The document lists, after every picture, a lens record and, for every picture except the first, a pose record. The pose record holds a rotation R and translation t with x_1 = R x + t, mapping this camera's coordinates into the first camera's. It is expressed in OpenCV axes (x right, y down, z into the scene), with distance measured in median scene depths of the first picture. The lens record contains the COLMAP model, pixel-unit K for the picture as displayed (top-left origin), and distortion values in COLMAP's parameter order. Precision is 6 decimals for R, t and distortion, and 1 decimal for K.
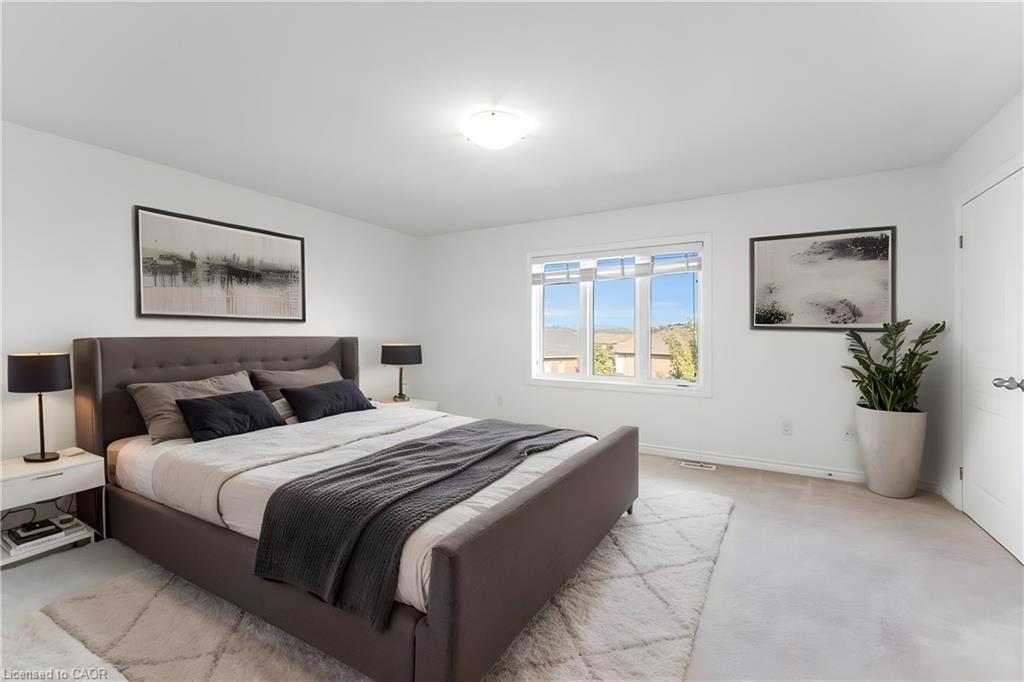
lens RADIAL K [[421.1, 0, 512.0], [0, 421.1, 341.0], [0, 0, 1]] dist [0.000454, 0.000089]
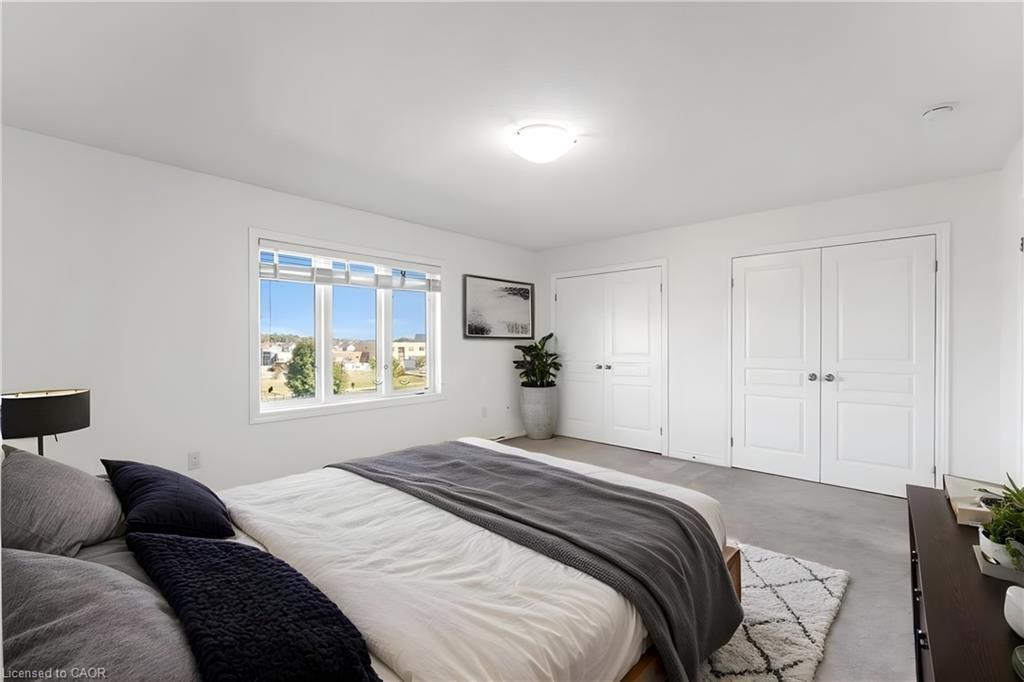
lens RADIAL K [[421.1, 0, 512.0], [0, 421.1, 341.0], [0, 0, 1]] dist [0.000454, 0.000089]
pose [[0.151448, -0.018416, 0.988294, -0.762884], [0.026594, 0.999540, 0.014550, -0.038862], [-0.988107, 0.024079, 0.151868, 0.654945]]
